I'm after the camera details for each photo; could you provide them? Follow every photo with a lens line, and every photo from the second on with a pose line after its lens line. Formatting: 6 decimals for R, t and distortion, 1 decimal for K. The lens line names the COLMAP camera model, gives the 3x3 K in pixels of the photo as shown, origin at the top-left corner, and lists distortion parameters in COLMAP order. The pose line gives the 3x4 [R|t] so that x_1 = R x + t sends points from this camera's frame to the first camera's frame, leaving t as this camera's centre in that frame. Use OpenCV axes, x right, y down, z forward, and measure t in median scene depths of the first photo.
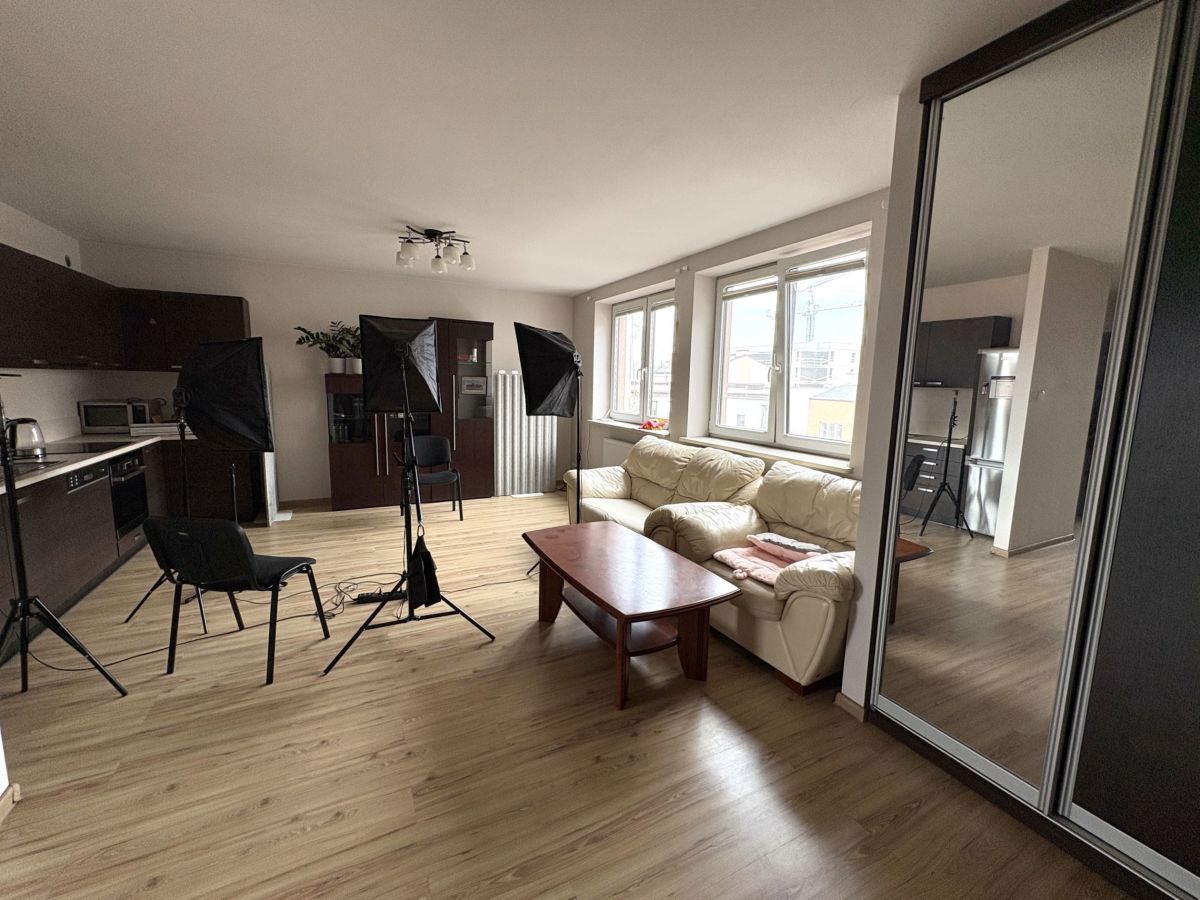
lens RADIAL K [[483.1, 0, 605.1], [0, 483.1, 447.6], [0, 0, 1]] dist [0.001094, -0.000222]
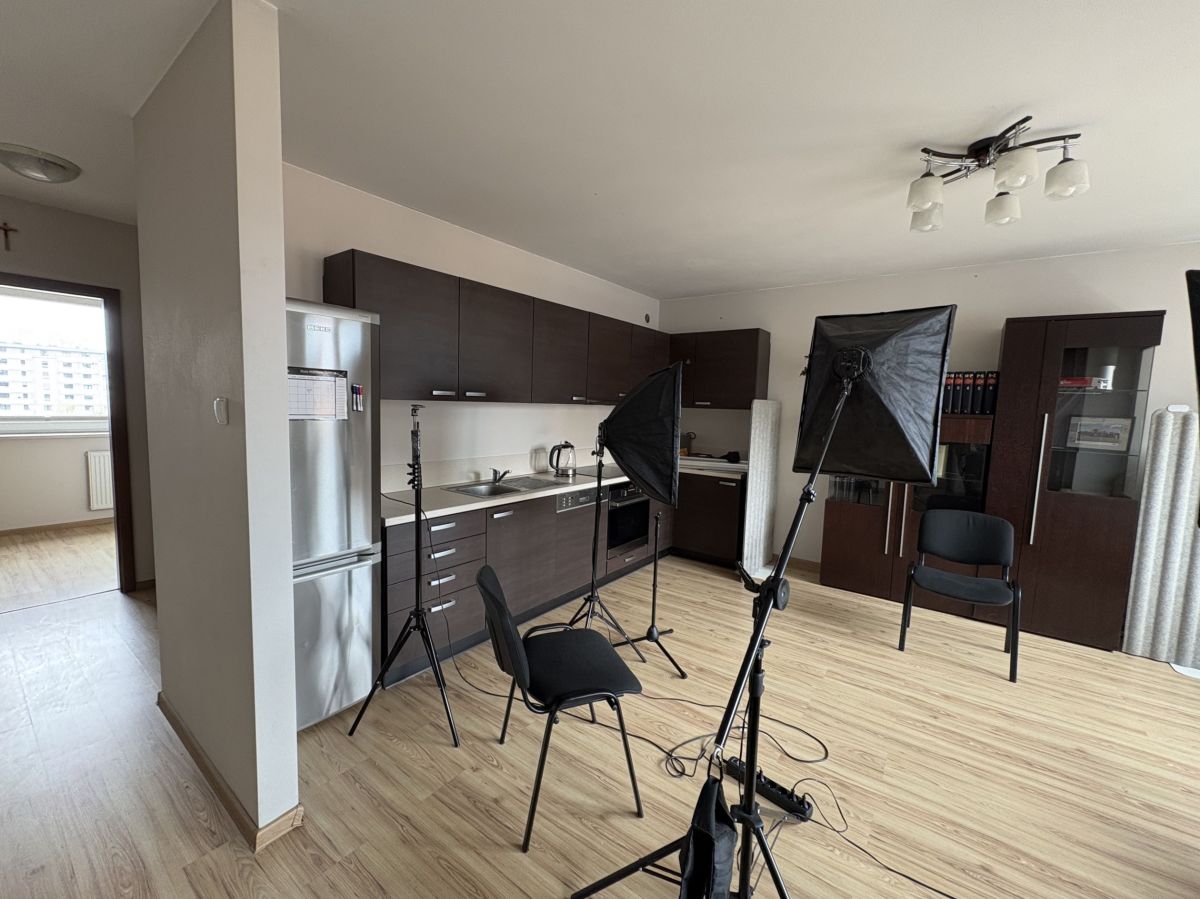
lens RADIAL K [[483.1, 0, 605.1], [0, 483.1, 447.1], [0, 0, 1]] dist [0.001094, -0.000222]
pose [[0.434326, 0.070132, -0.898022, -0.037585], [-0.143628, 0.989601, 0.007819, -0.059744], [0.889231, 0.125585, 0.439882, 0.424347]]
